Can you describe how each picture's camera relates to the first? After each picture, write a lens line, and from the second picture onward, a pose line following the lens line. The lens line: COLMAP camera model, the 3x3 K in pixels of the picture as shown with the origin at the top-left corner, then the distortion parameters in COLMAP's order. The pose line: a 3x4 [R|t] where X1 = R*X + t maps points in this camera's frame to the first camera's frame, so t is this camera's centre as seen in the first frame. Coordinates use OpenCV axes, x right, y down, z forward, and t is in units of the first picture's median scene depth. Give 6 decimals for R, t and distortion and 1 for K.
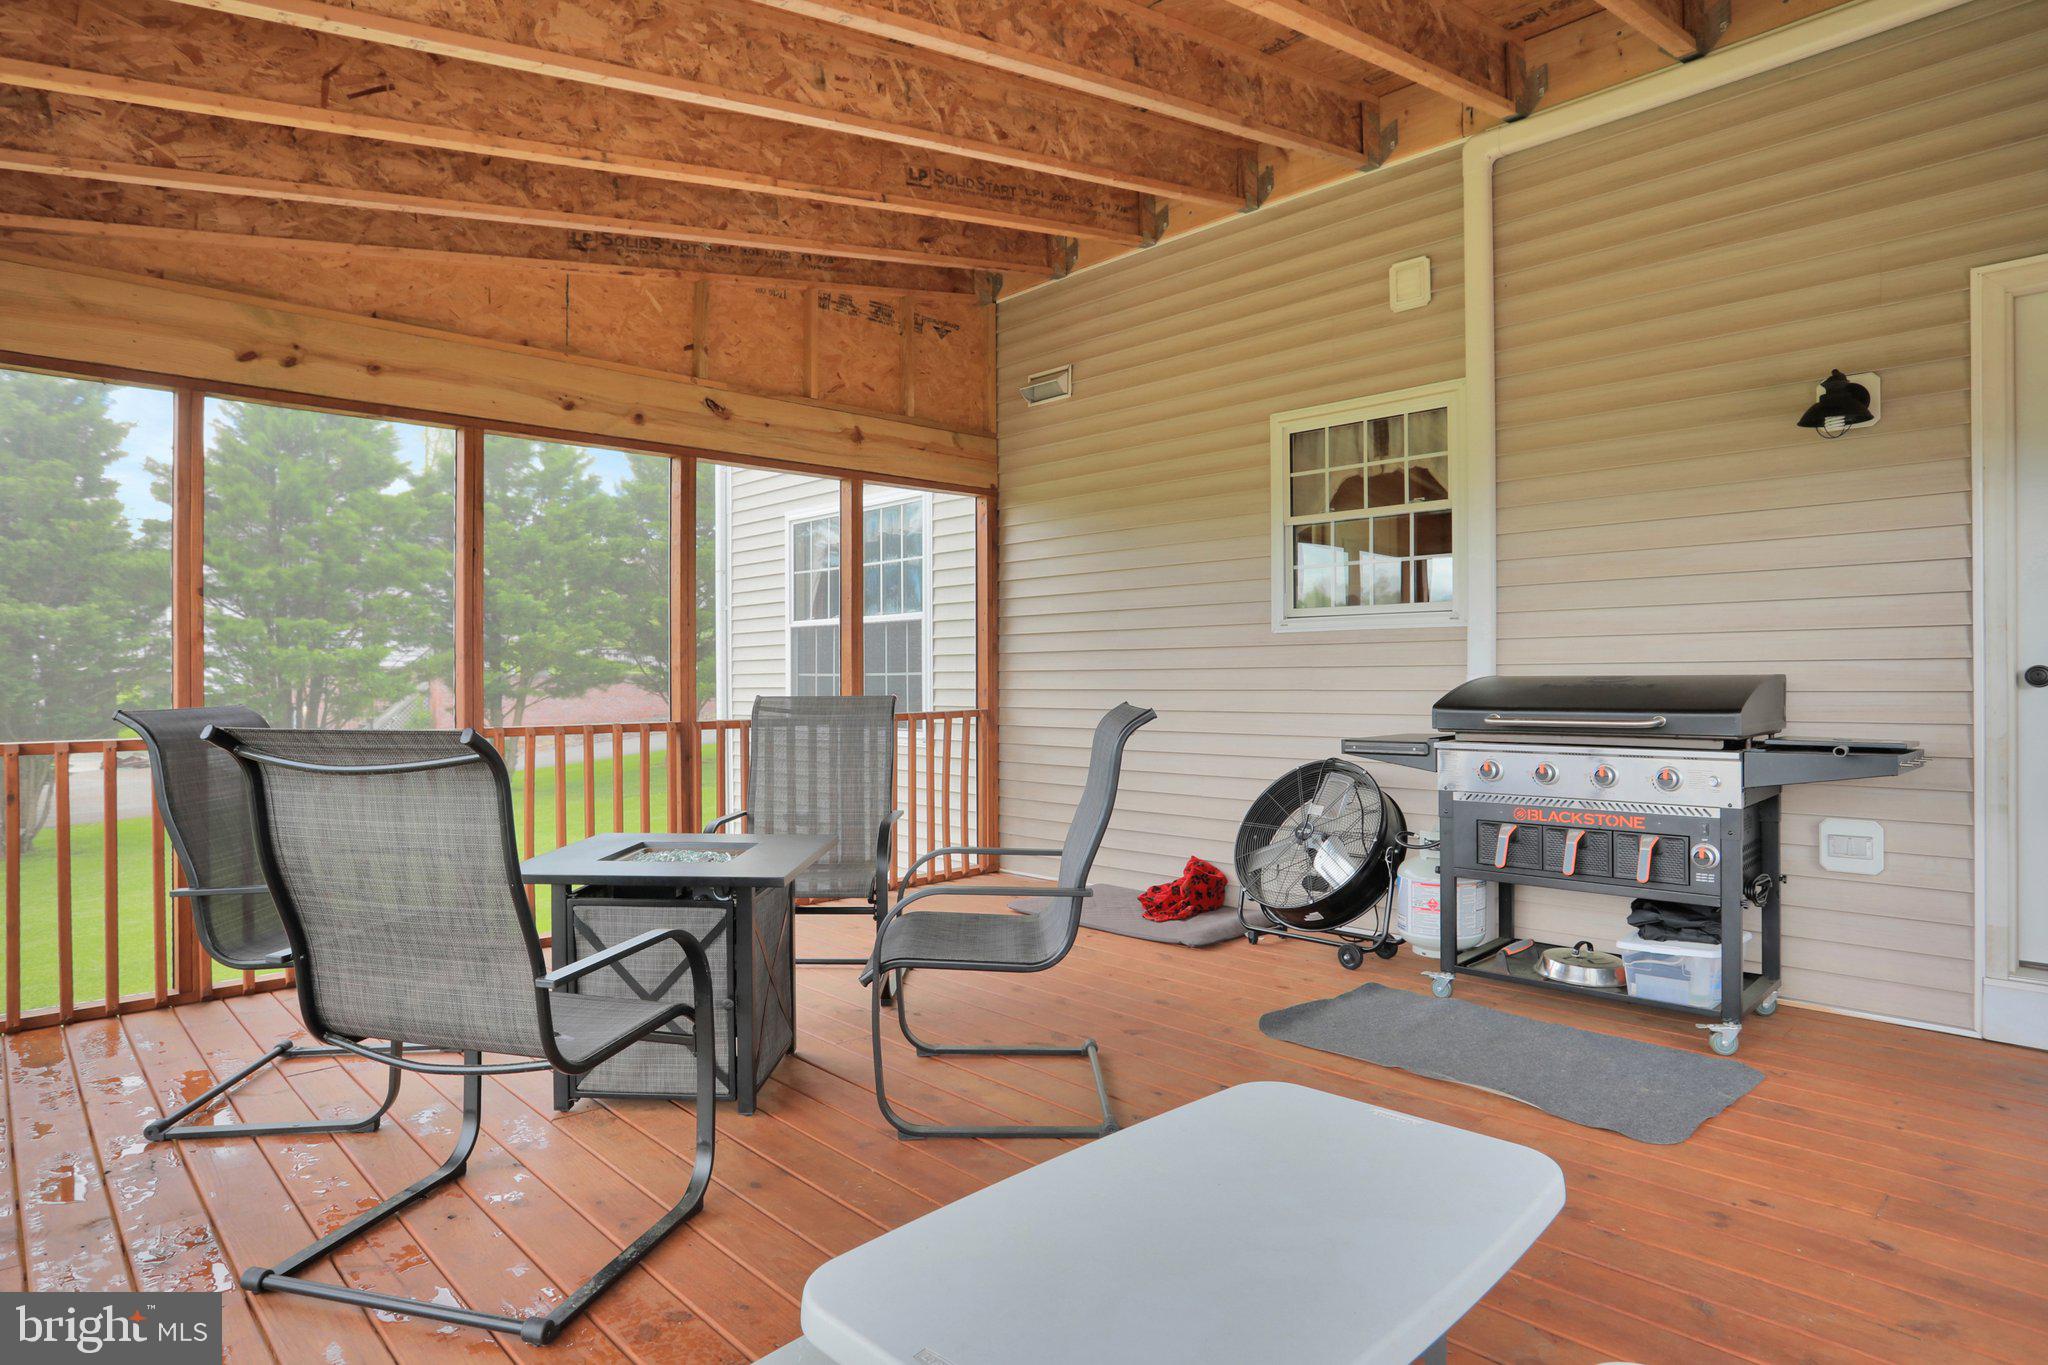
lens RADIAL K [[1124.5, 0, 1034.9], [0, 1124.5, 671.3], [0, 0, 1]] dist [-0.020054, 0.000569]
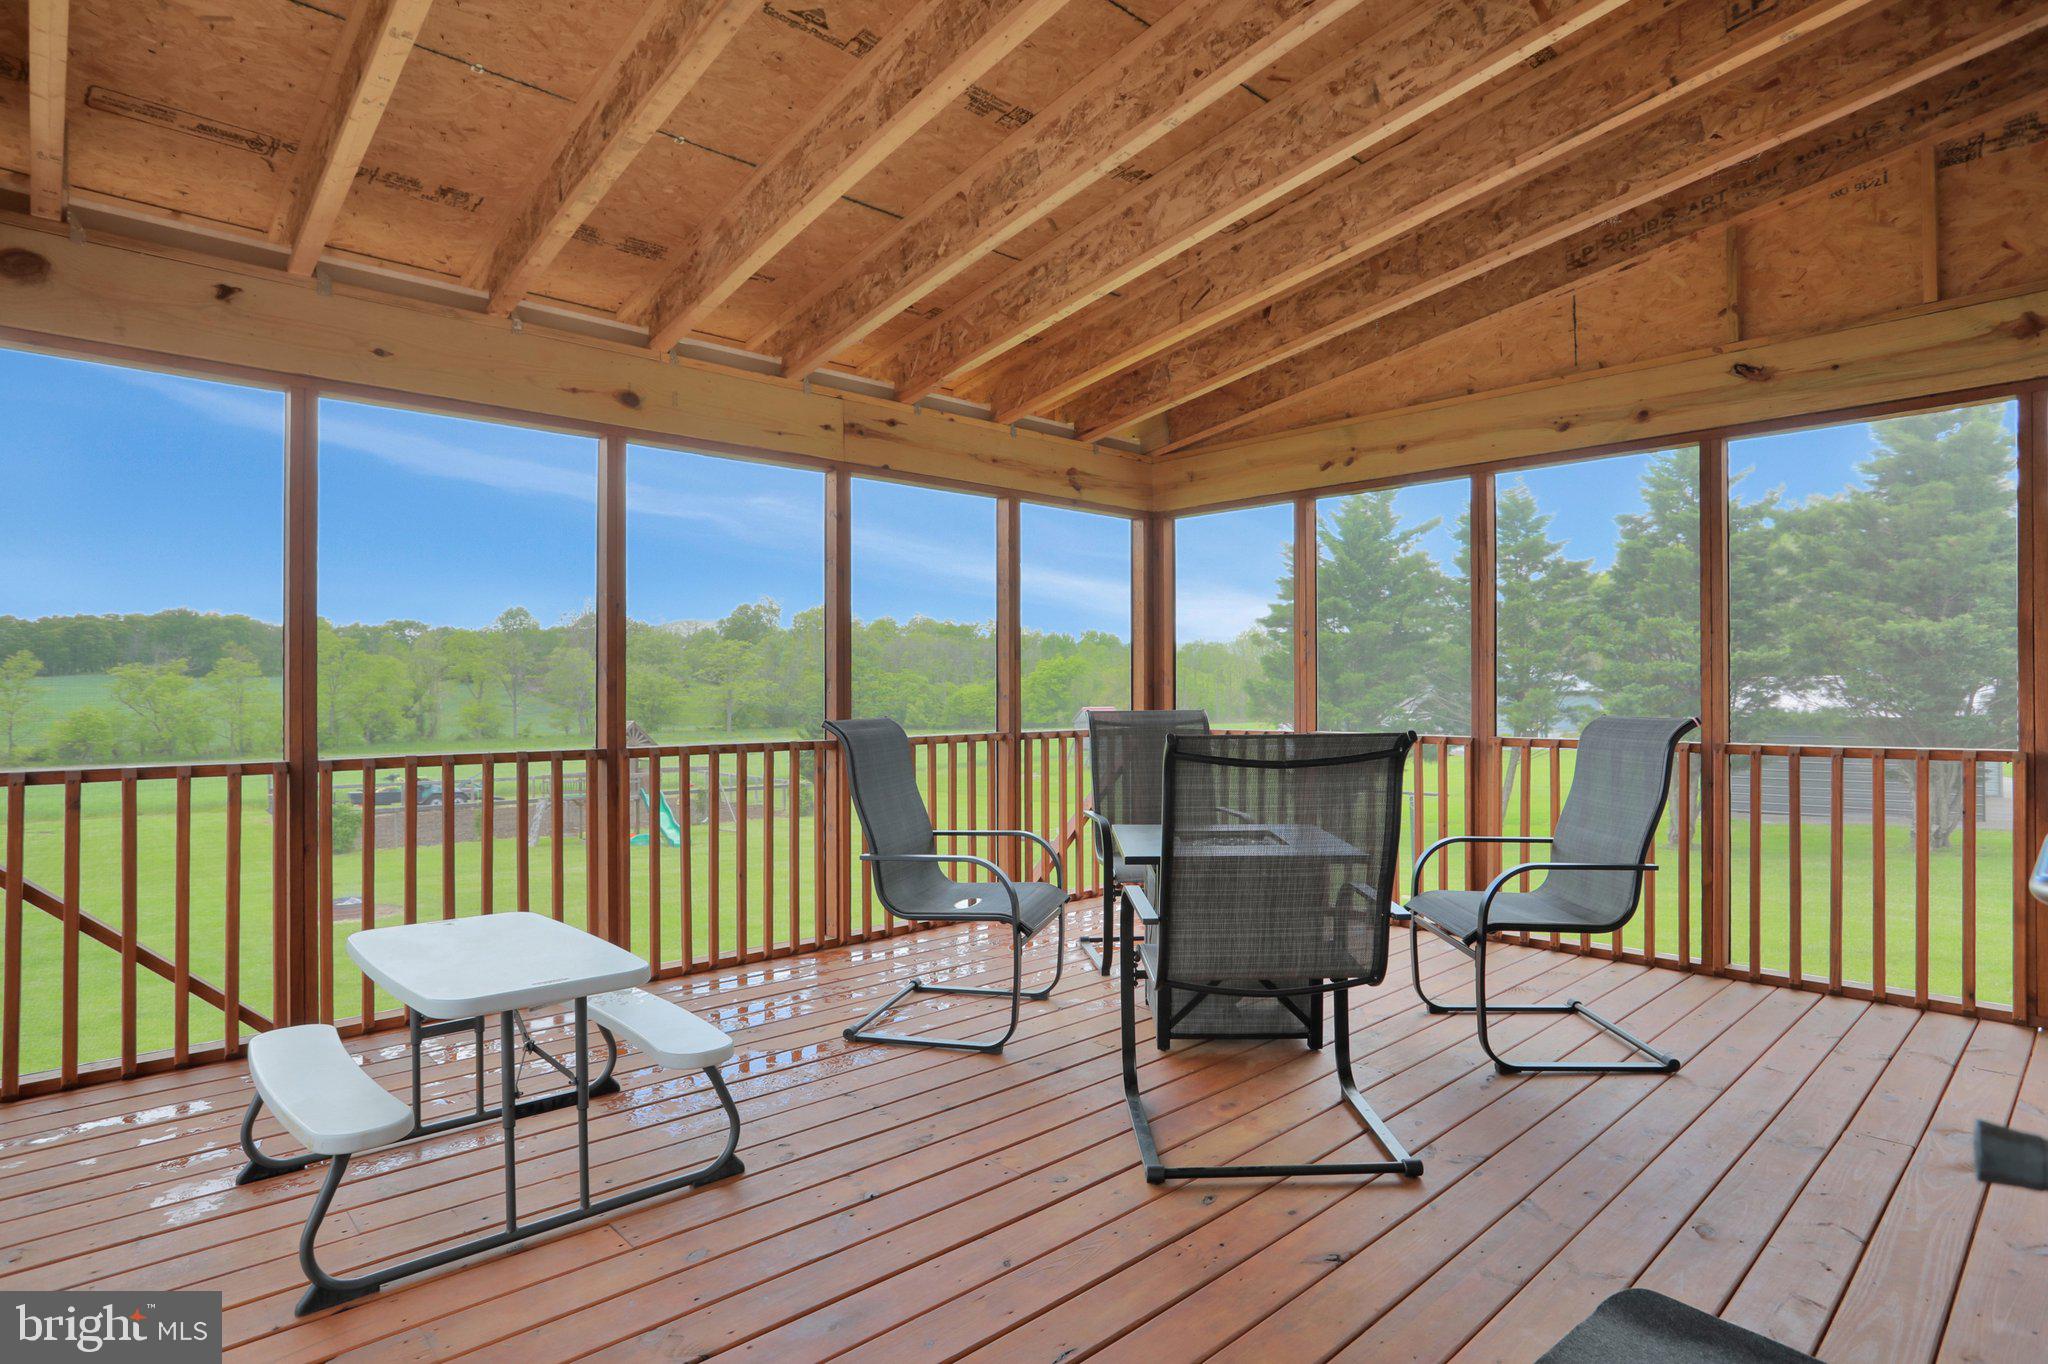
lens RADIAL K [[1085.5, 0, 1035.1], [0, 1085.5, 692.7], [0, 0, 1]] dist [-0.031399, 0.004293]
pose [[-0.022051, 0.014917, -0.999646, 0.462236], [0.000643, 0.999889, 0.014906, -0.009356], [0.999757, -0.000314, -0.022058, 0.441344]]
